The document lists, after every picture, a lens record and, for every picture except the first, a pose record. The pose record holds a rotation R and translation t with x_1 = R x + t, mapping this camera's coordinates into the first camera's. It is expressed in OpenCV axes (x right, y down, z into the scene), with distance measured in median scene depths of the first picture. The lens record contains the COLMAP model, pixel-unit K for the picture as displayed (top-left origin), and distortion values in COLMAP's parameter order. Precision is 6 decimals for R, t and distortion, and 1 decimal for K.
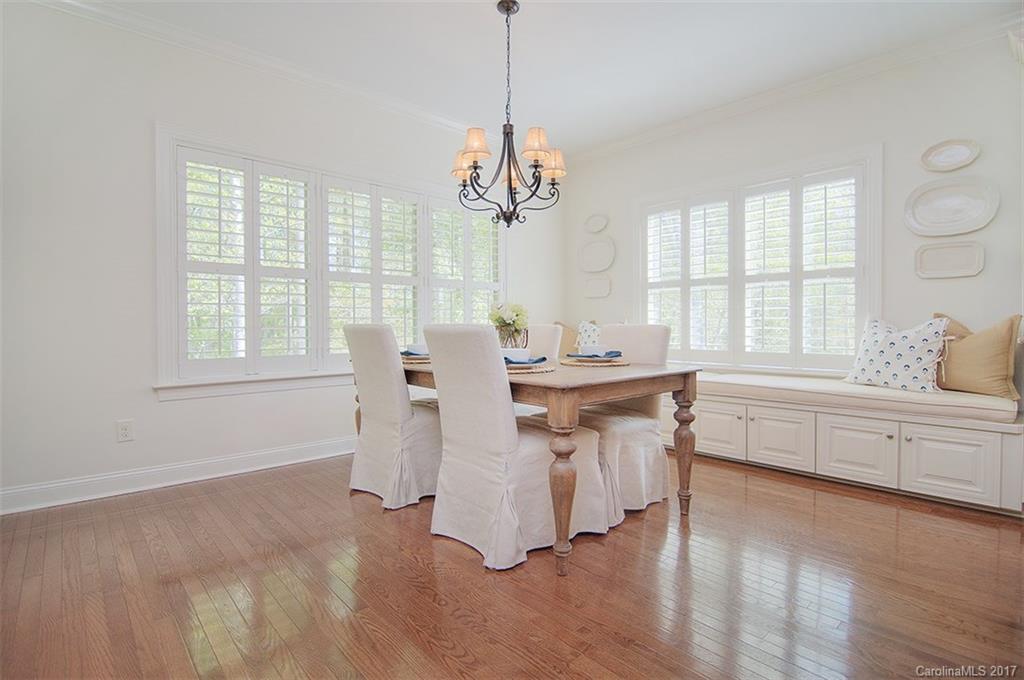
lens RADIAL K [[495.1, 0, 509.8], [0, 495.1, 335.5], [0, 0, 1]] dist [-0.032731, -0.000424]
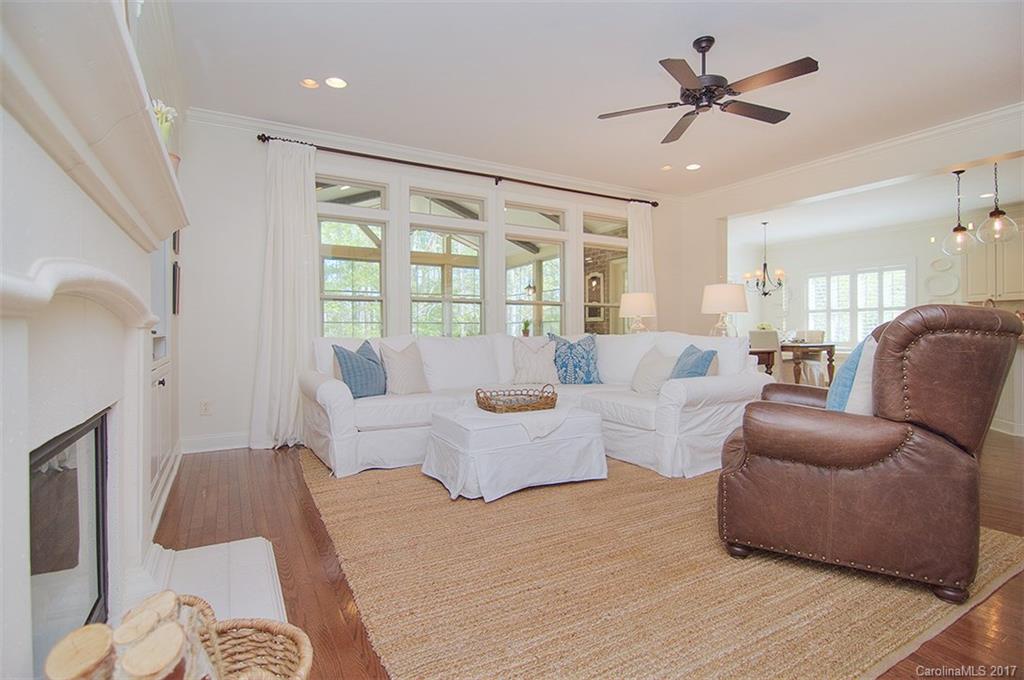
lens RADIAL K [[495.1, 0, 507.6], [0, 495.1, 334.2], [0, 0, 1]] dist [-0.032731, -0.000424]
pose [[0.974703, -0.003130, -0.223482, -0.596932], [-0.000648, 0.999858, -0.016827, 0.037797], [0.223503, 0.016546, 0.974563, -1.550542]]
